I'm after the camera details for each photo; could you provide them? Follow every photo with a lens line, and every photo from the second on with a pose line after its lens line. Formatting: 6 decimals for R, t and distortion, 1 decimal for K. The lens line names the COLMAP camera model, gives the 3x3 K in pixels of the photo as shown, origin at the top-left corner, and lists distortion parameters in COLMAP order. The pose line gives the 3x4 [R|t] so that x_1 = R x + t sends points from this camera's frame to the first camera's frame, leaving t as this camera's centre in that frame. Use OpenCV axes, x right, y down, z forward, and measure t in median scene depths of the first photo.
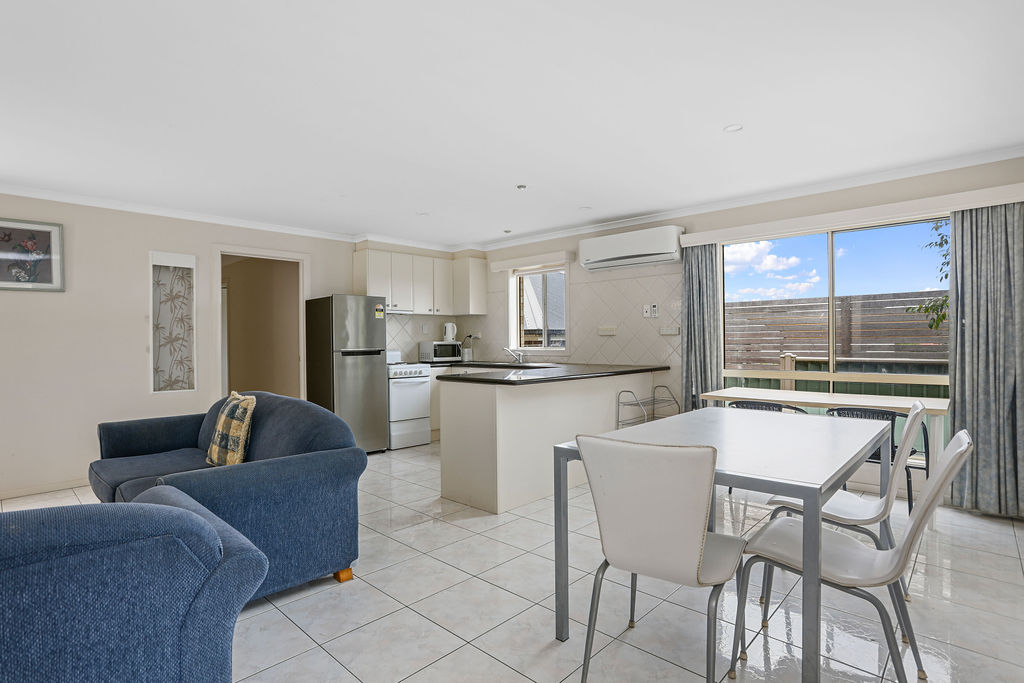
lens RADIAL K [[516.5, 0, 510.8], [0, 516.5, 347.4], [0, 0, 1]] dist [-0.030267, 0.001188]
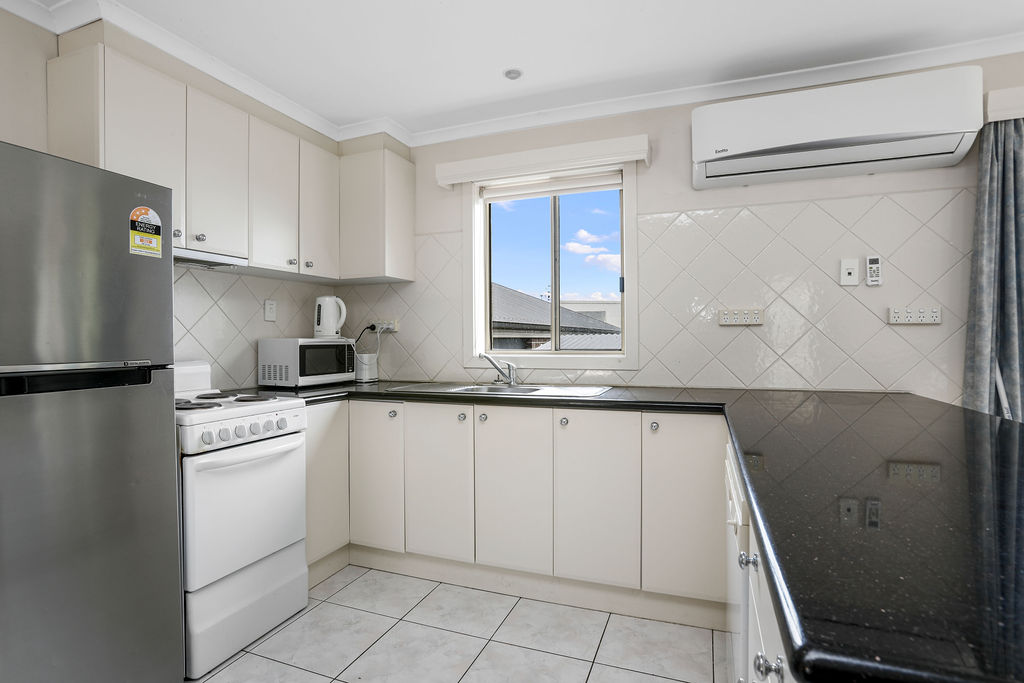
lens RADIAL K [[516.5, 0, 509.8], [0, 516.5, 347.8], [0, 0, 1]] dist [-0.030267, 0.001188]
pose [[0.932981, -0.004273, 0.359901, -0.140088], [0.002659, 0.999984, 0.004978, -0.005504], [-0.359916, -0.003688, 0.932977, 0.552643]]
